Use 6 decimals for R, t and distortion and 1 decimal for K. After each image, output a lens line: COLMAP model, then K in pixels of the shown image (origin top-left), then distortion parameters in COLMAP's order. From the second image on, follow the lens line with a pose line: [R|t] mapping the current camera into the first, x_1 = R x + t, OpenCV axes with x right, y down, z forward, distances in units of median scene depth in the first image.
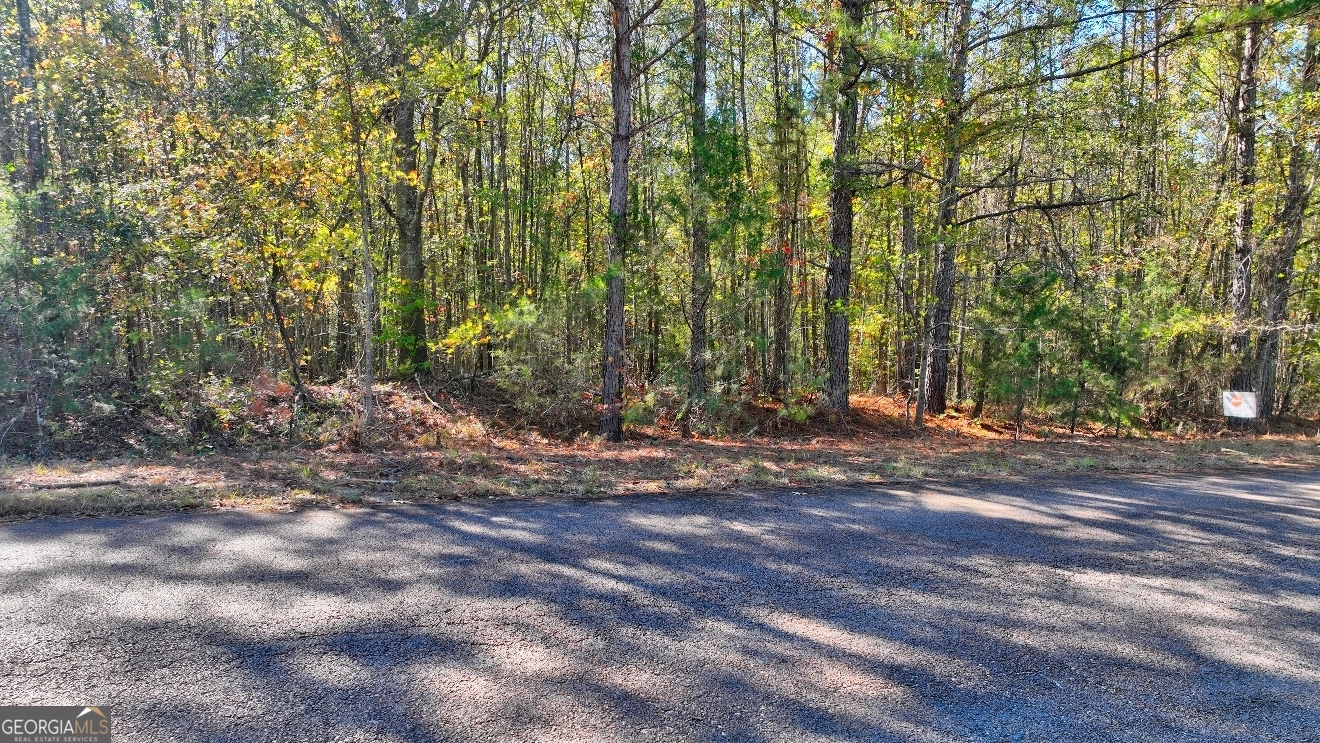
lens RADIAL K [[929.2, 0, 663.0], [0, 929.2, 371.7], [0, 0, 1]] dist [0.000429, 0.012788]
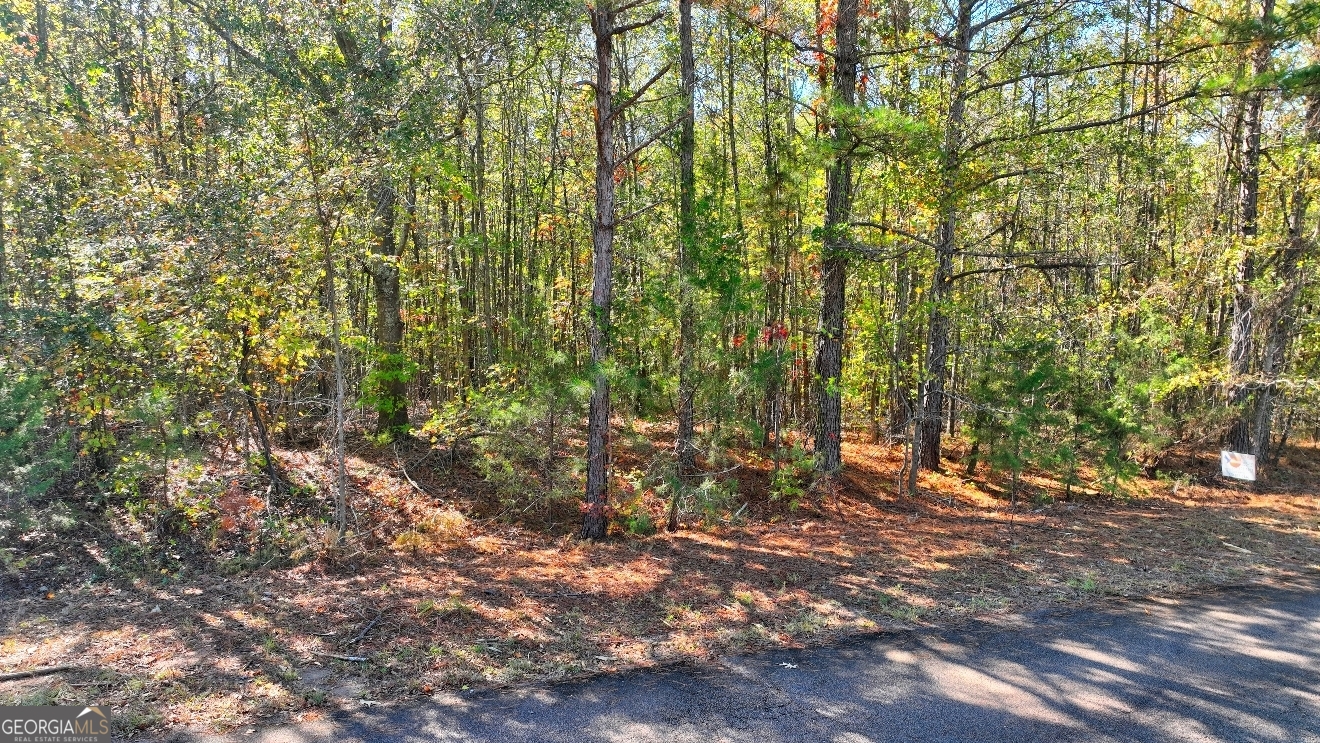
lens RADIAL K [[929.2, 0, 663.0], [0, 929.2, 371.7], [0, 0, 1]] dist [0.000429, 0.012788]
pose [[0.999909, -0.006600, 0.011724, 0.002773], [0.006216, 0.999452, 0.032506, -0.112072], [-0.011932, -0.032430, 0.999403, 0.034823]]
